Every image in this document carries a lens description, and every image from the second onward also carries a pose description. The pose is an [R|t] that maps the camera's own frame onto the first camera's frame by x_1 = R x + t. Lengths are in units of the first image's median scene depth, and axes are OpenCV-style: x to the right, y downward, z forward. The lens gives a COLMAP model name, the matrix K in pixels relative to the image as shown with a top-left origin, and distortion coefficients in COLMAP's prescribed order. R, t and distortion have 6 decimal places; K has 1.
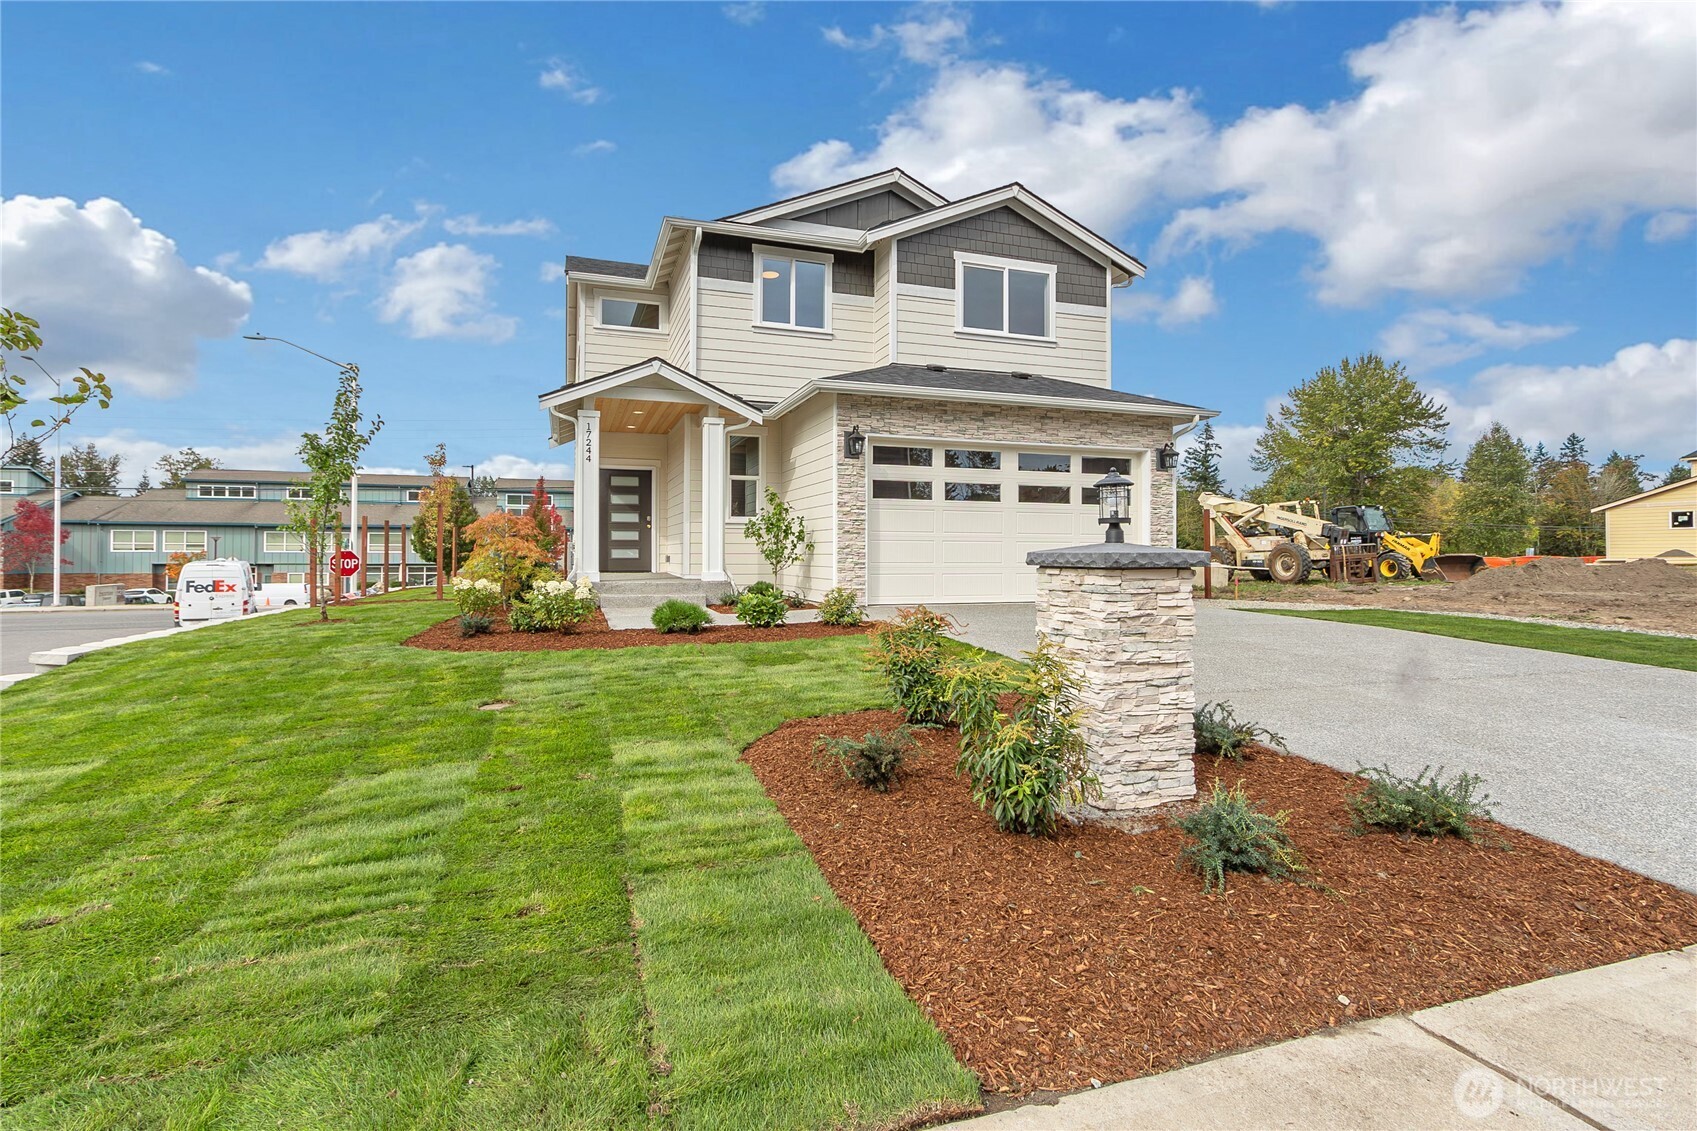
lens RADIAL K [[492.8, 0, 777.4], [0, 492.8, 566.1], [0, 0, 1]] dist [-0.000707, -0.000007]
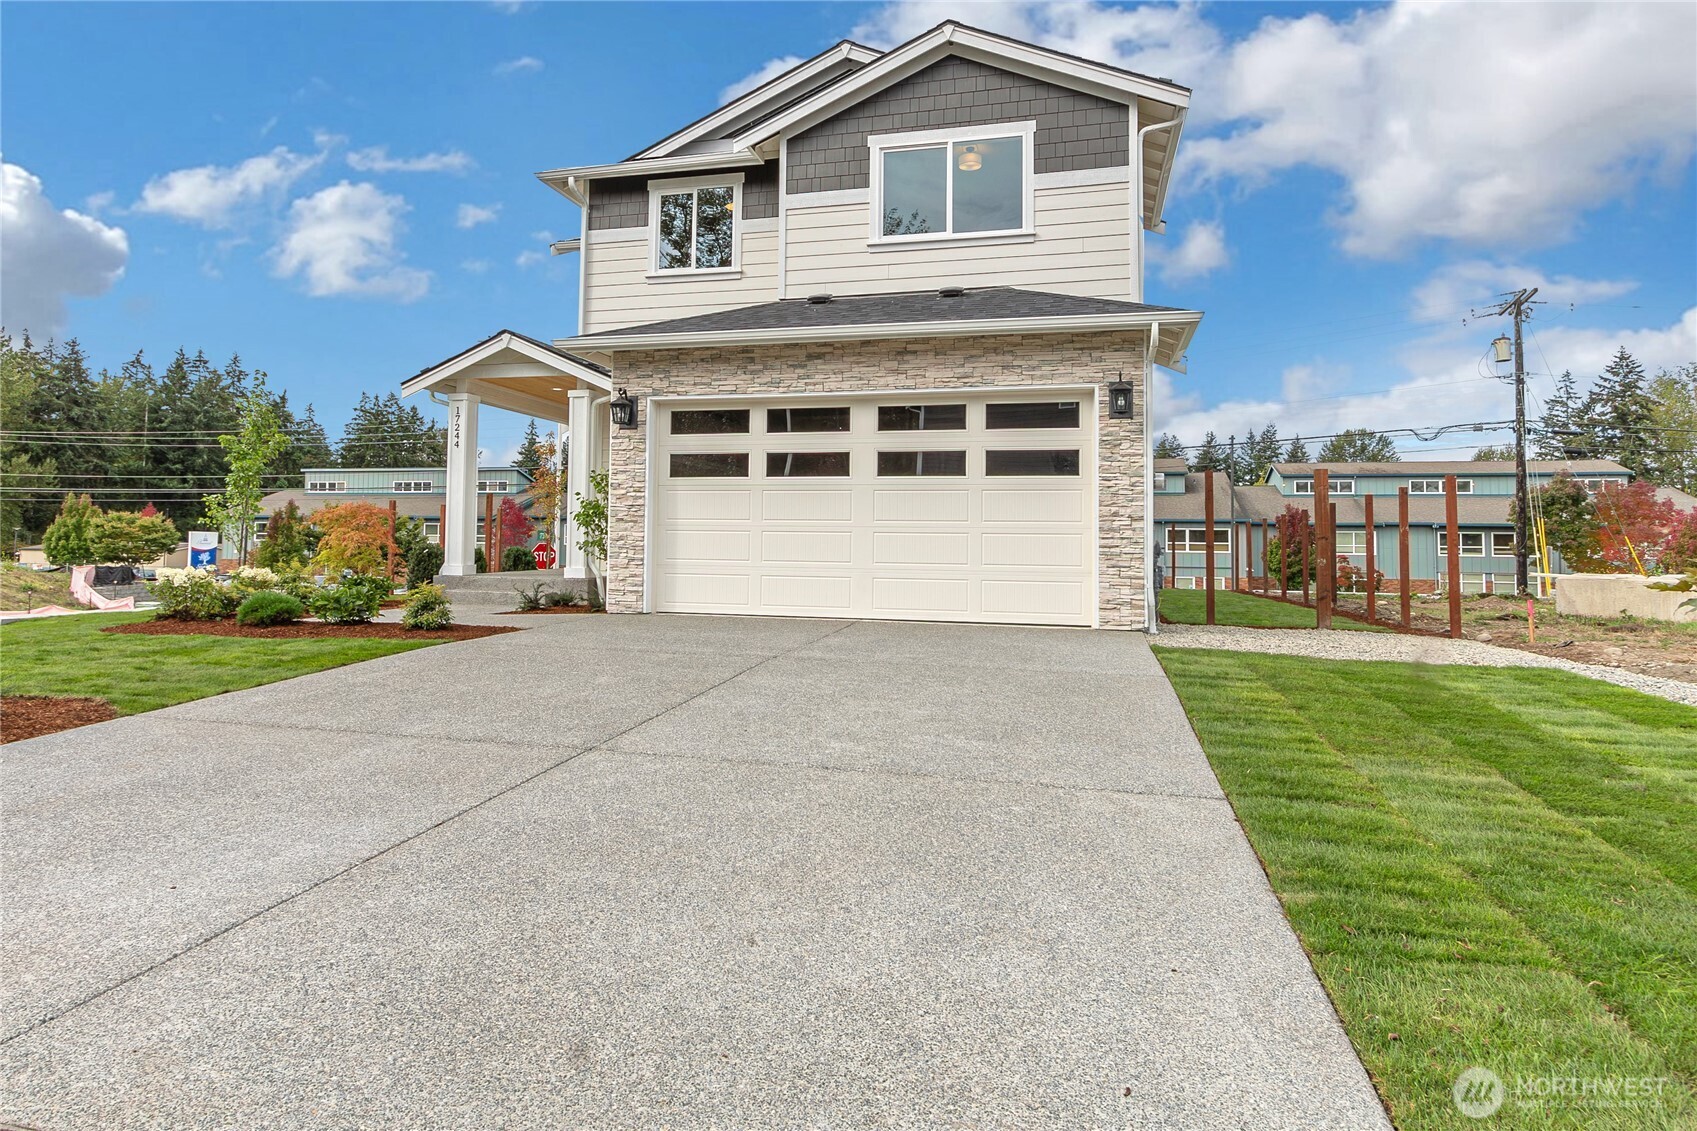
lens RADIAL K [[634.7, 0, 848.4], [0, 634.7, 553.1], [0, 0, 1]] dist [0.001362, 0.000020]
pose [[0.933975, 0.010655, -0.357180, 0.679775], [-0.020261, 0.999526, -0.023164, 0.001160], [0.356764, 0.028872, 0.933748, 0.128884]]
